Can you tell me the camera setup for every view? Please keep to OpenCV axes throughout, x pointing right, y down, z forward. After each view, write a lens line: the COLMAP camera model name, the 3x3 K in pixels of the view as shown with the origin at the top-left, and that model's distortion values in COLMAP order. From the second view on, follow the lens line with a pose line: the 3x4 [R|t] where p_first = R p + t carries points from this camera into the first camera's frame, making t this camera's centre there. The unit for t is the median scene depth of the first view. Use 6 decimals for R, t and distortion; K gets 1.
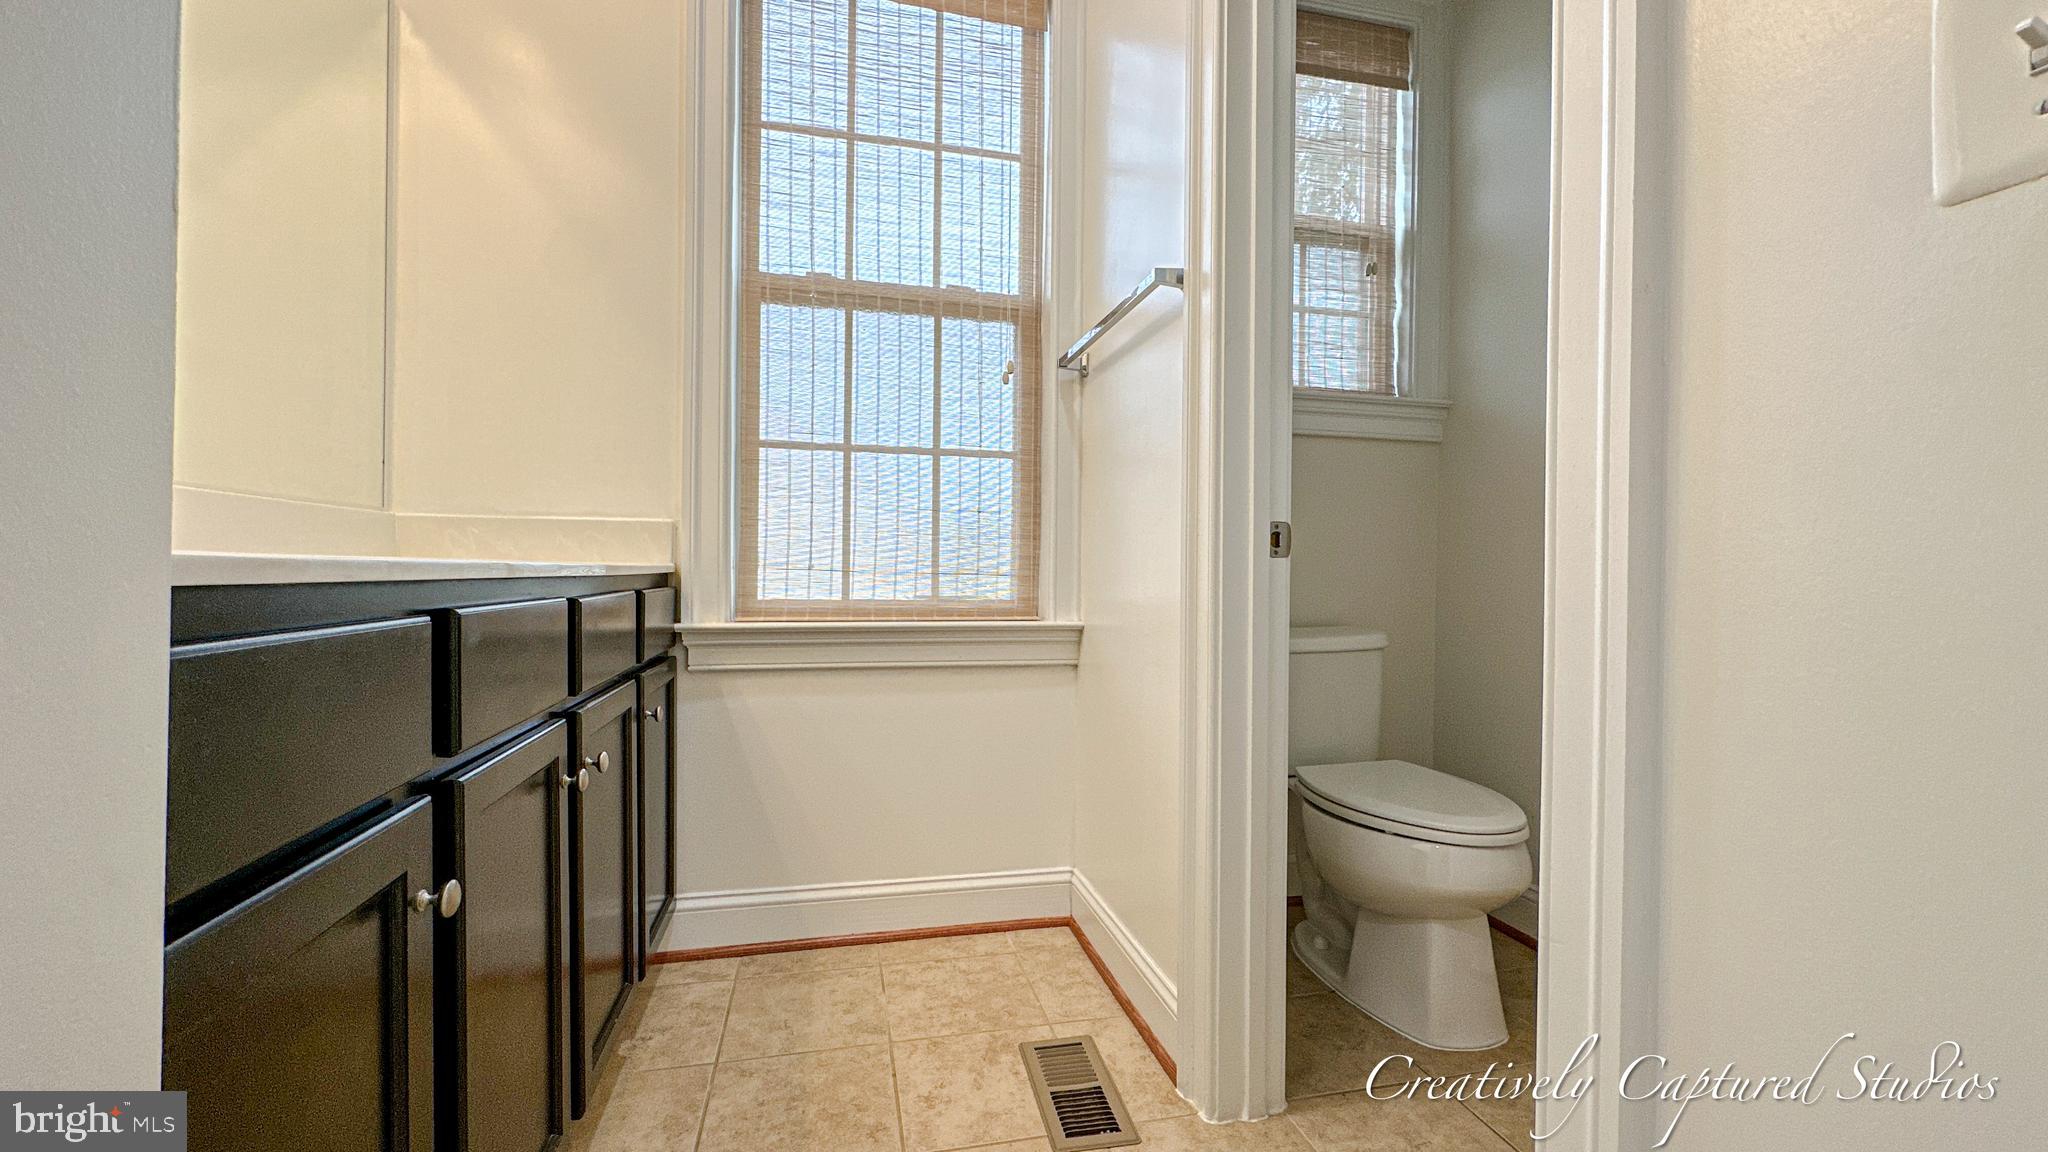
lens RADIAL K [[817.8, 0, 1019.5], [0, 817.8, 574.0], [0, 0, 1]] dist [-0.001802, -0.000710]
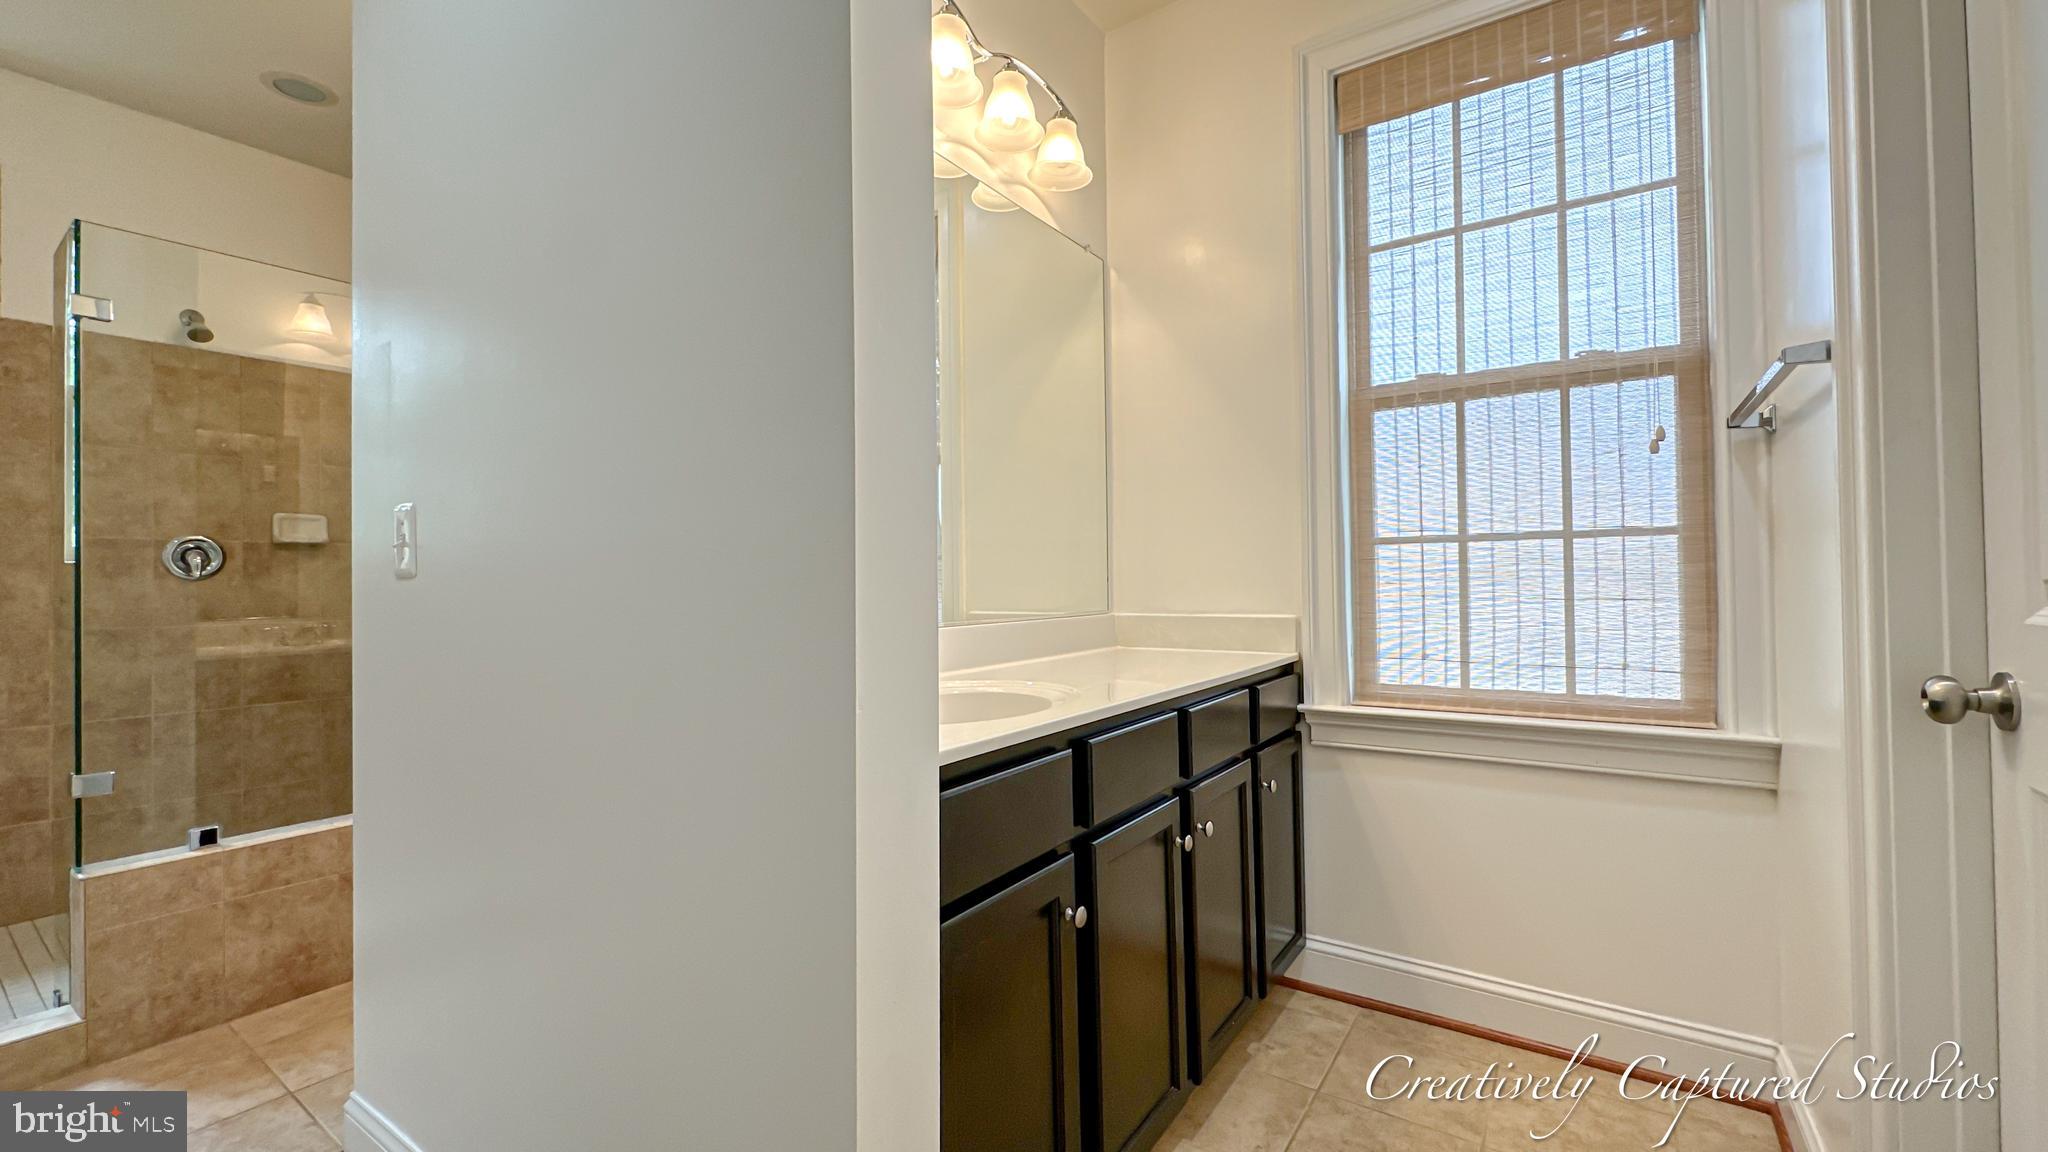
lens RADIAL K [[817.8, 0, 1027.9], [0, 817.8, 582.2], [0, 0, 1]] dist [-0.001802, -0.000710]
pose [[0.673081, -0.021467, -0.739257, 0.179456], [0.018162, 0.999757, -0.012495, -0.100462], [0.739346, -0.005017, 0.673308, -0.080806]]
